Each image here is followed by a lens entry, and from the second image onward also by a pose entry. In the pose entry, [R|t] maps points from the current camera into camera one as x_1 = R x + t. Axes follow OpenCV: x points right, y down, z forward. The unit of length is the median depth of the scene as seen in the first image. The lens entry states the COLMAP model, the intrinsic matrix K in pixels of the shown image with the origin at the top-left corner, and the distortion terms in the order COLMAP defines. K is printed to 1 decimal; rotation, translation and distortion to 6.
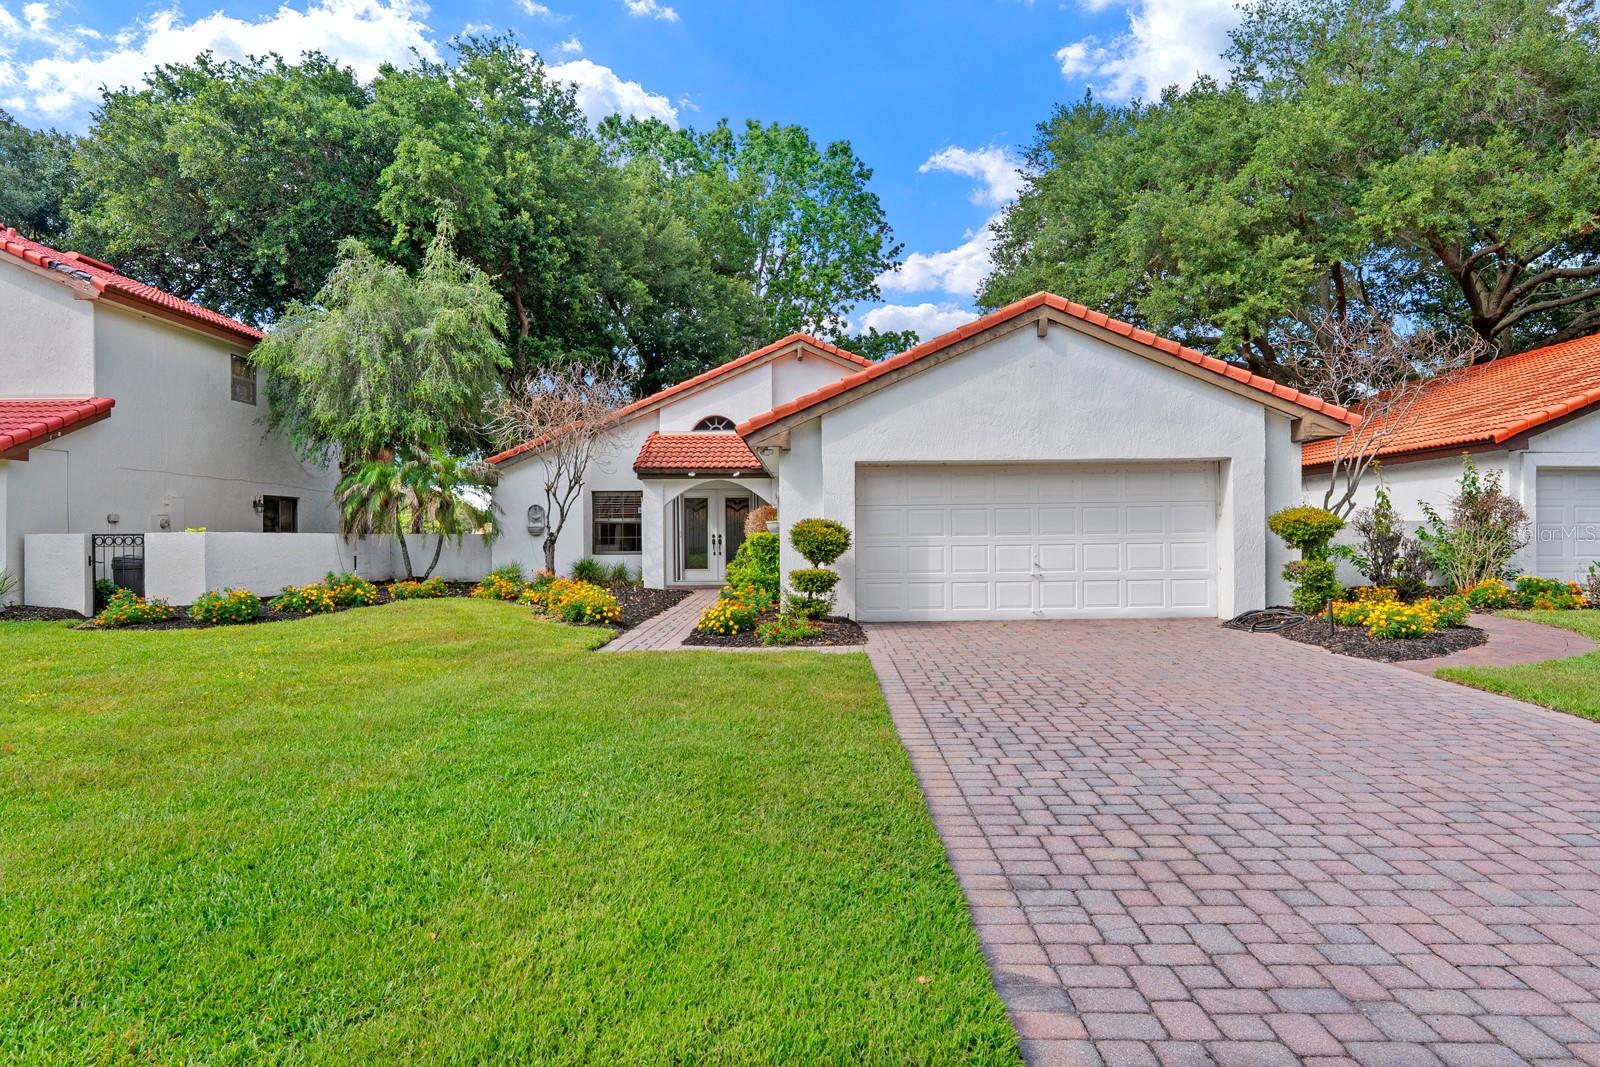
lens RADIAL K [[995.6, 0, 797.5], [0, 995.6, 544.4], [0, 0, 1]] dist [0.004329, 0.001119]
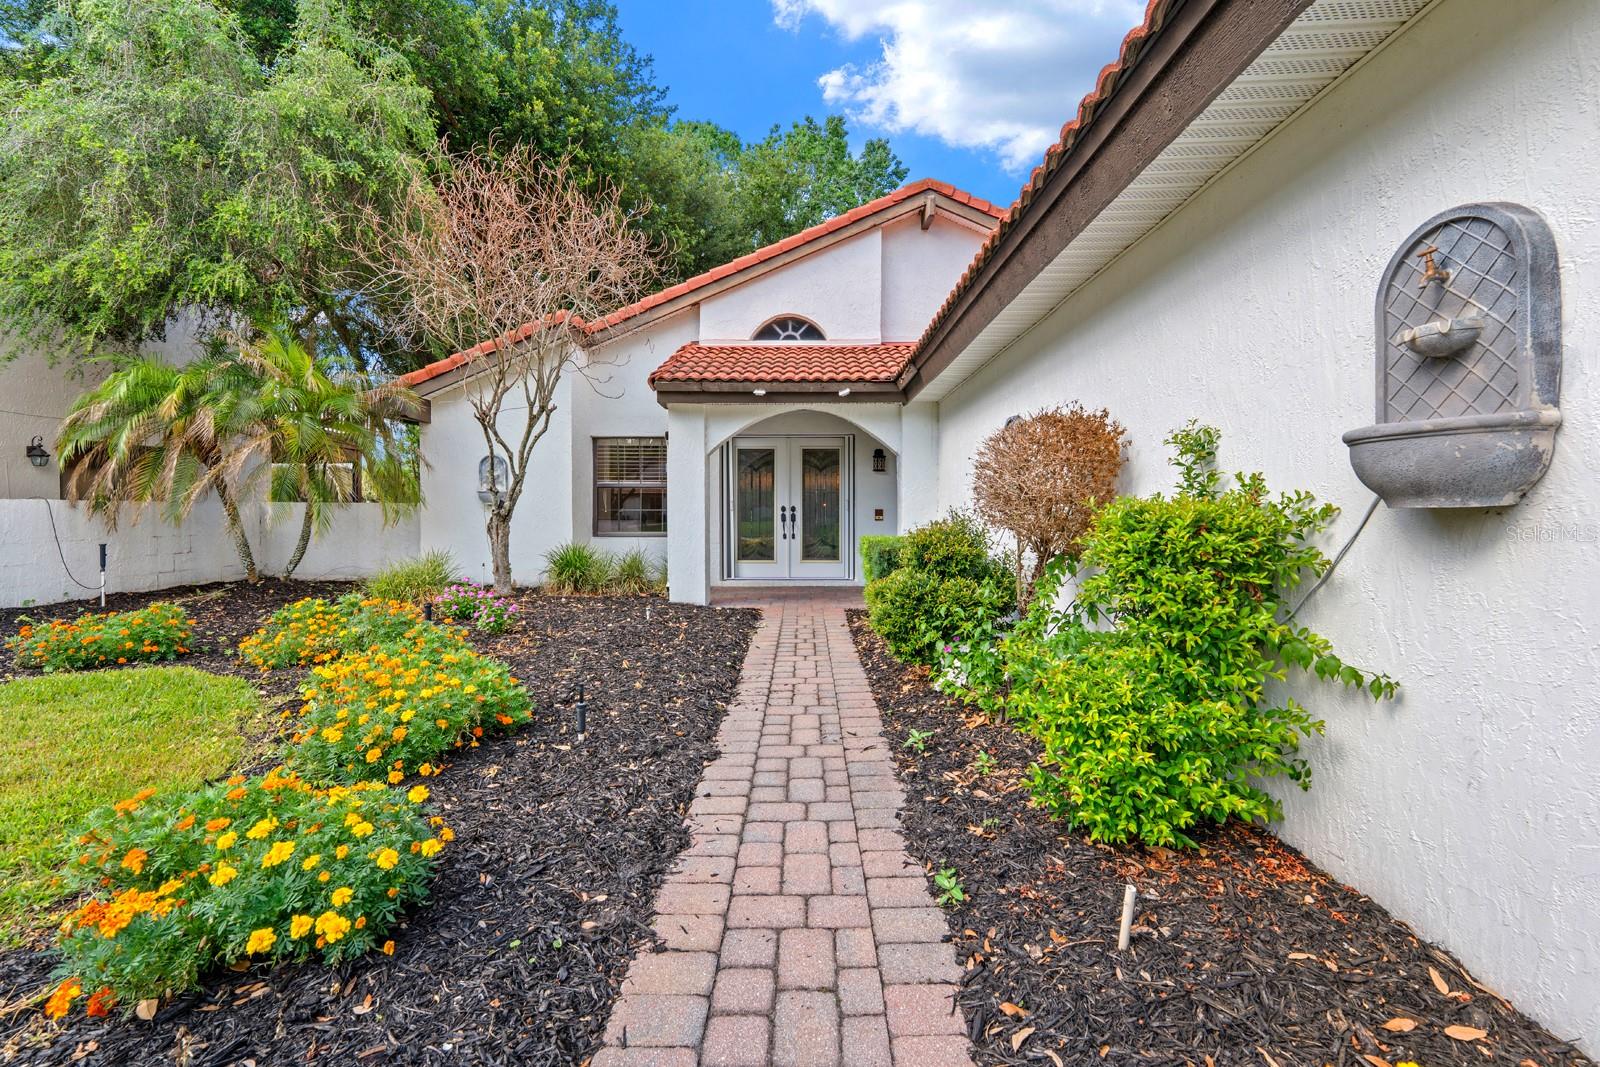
lens RADIAL K [[647.8, 0, 804.4], [0, 647.8, 511.5], [0, 0, 1]] dist [0.000566, -0.000775]
pose [[0.999927, 0.007482, 0.009532, -0.080633], [-0.007455, 0.999968, -0.002841, -0.005848], [-0.009553, 0.002769, 0.999951, 0.626345]]
